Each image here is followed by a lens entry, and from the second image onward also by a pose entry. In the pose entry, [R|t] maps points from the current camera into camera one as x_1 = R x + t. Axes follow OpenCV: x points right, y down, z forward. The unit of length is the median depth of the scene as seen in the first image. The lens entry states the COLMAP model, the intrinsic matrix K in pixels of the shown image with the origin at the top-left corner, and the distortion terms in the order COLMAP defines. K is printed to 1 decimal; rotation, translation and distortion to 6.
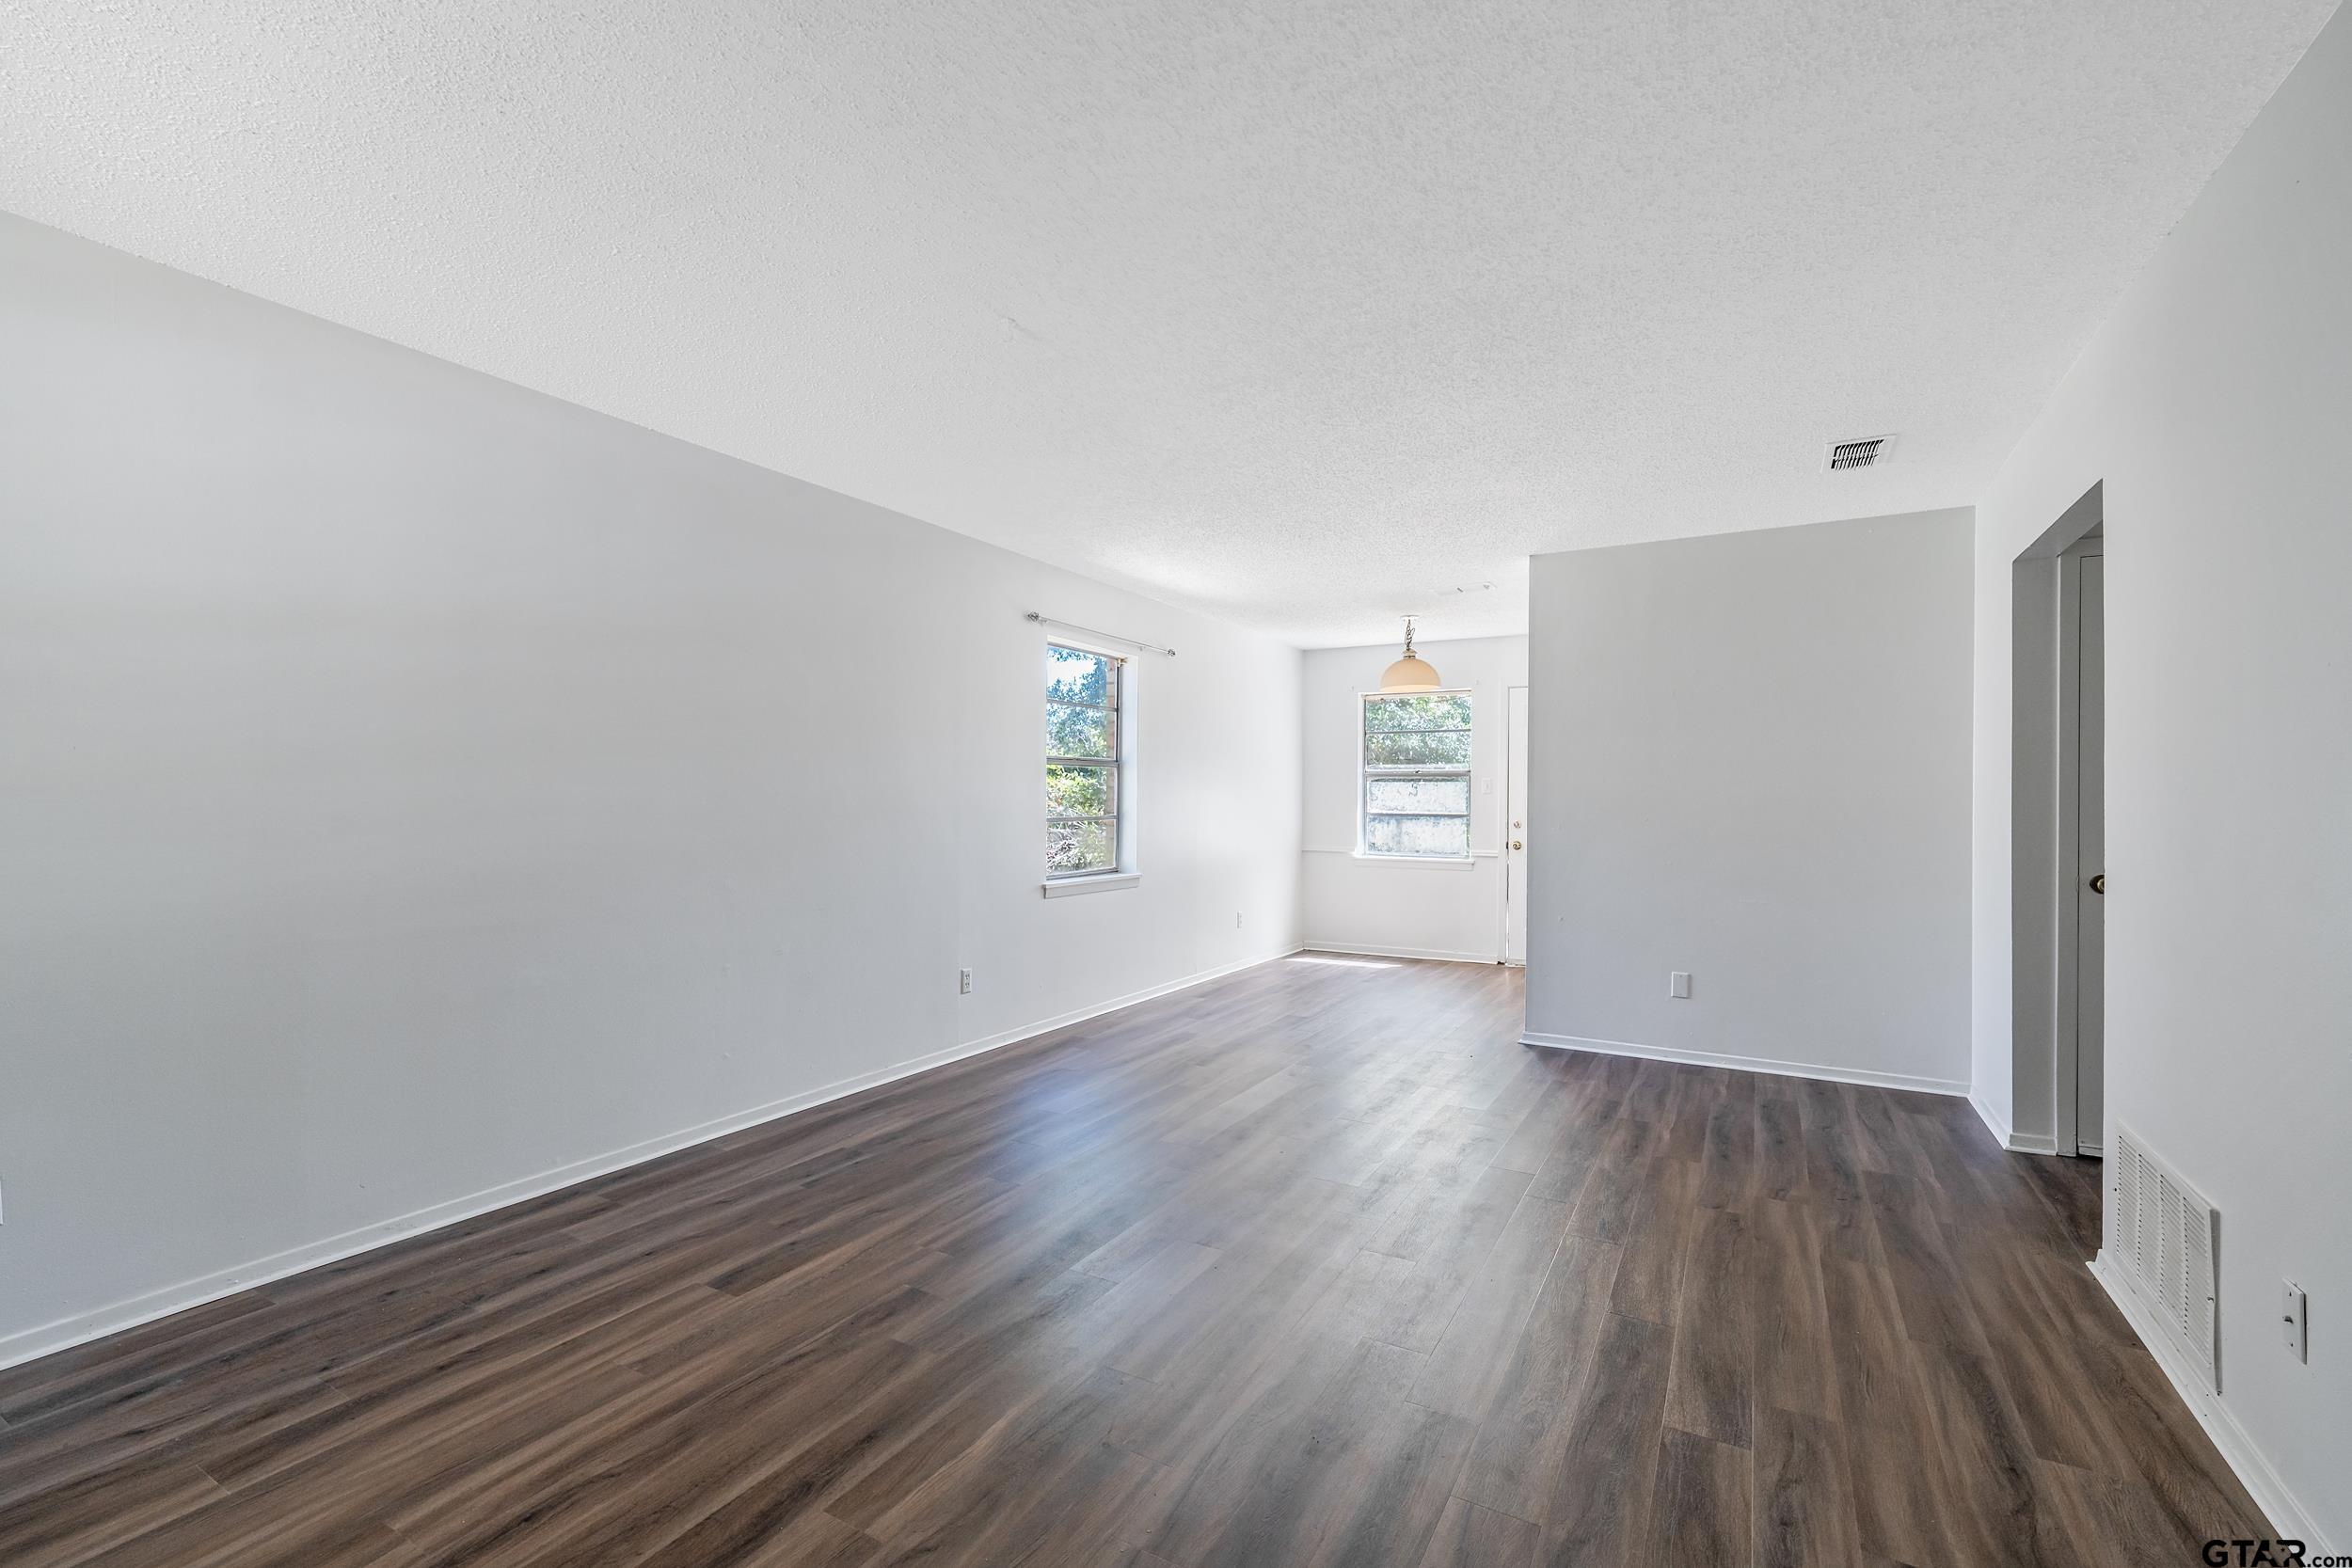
lens RADIAL K [[1052.0, 0, 1183.8], [0, 1052.0, 785.8], [0, 0, 1]] dist [-0.002724, -0.000478]
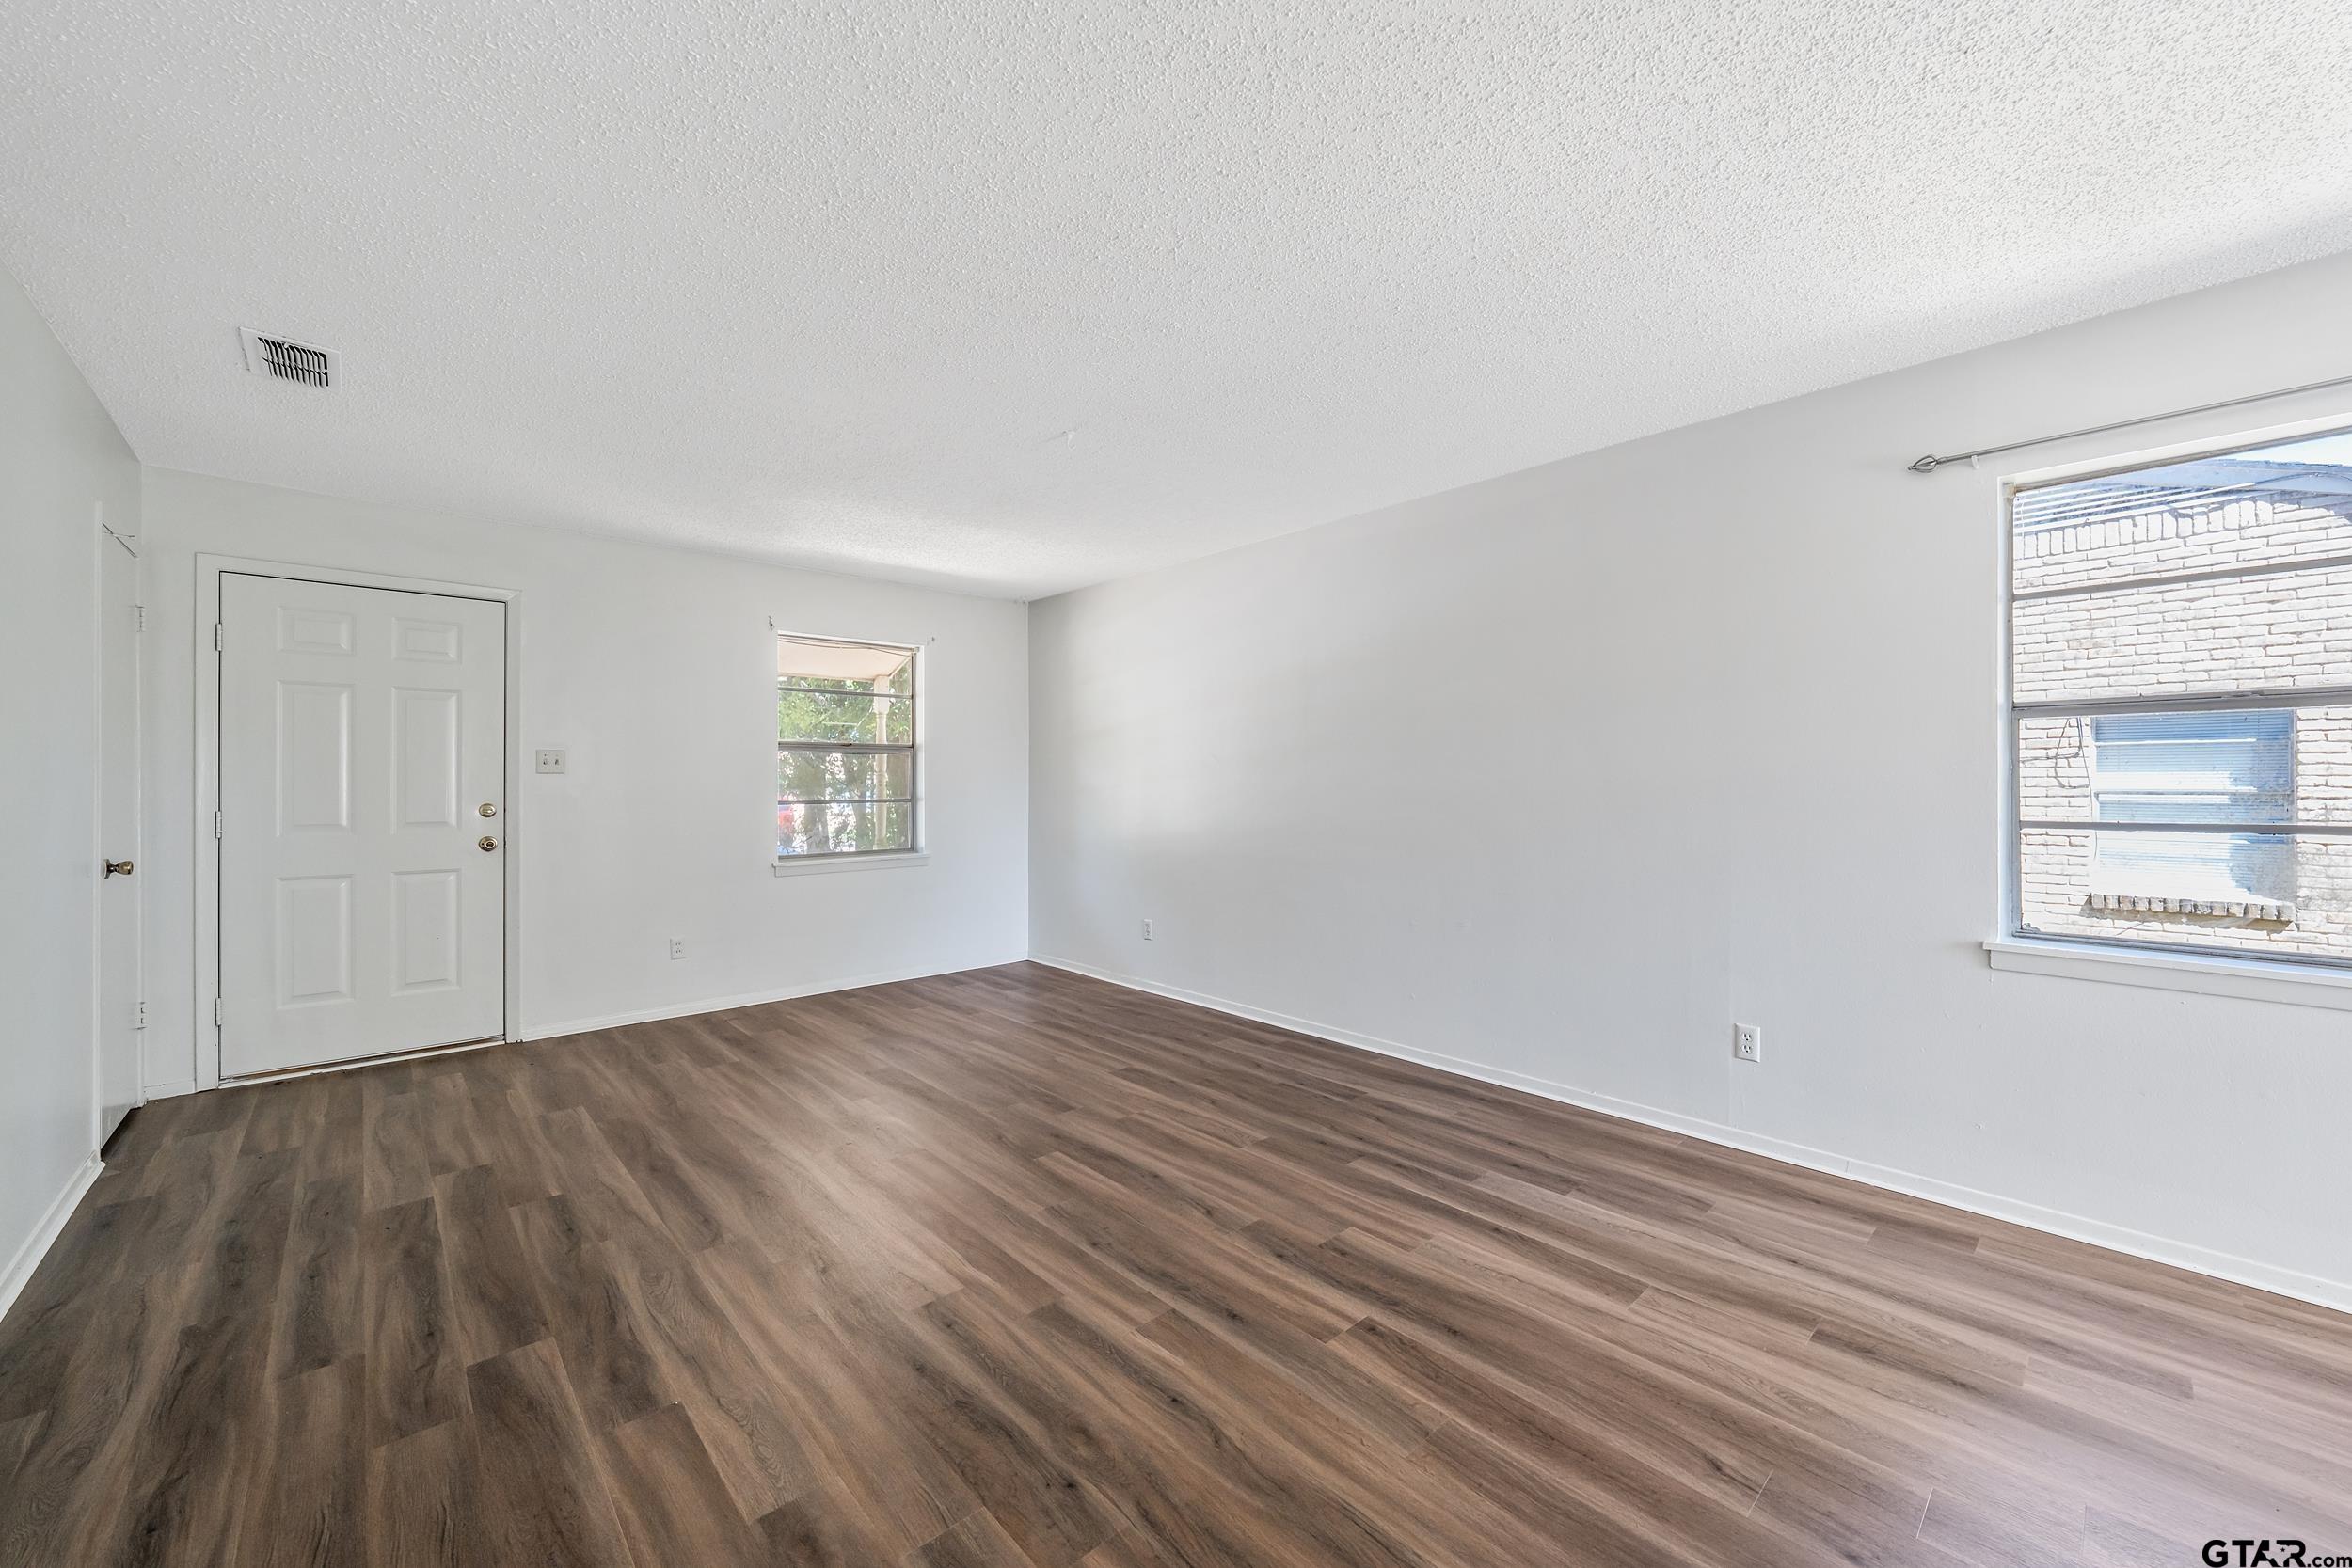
lens RADIAL K [[925.4, 0, 1186.9], [0, 925.4, 787.6], [0, 0, 1]] dist [-0.003610, -0.000106]
pose [[-0.336050, 0.002670, -0.941840, 0.862902], [0.009750, 0.999952, -0.000644, 0.018936], [0.941794, -0.009399, -0.336060, 1.474072]]
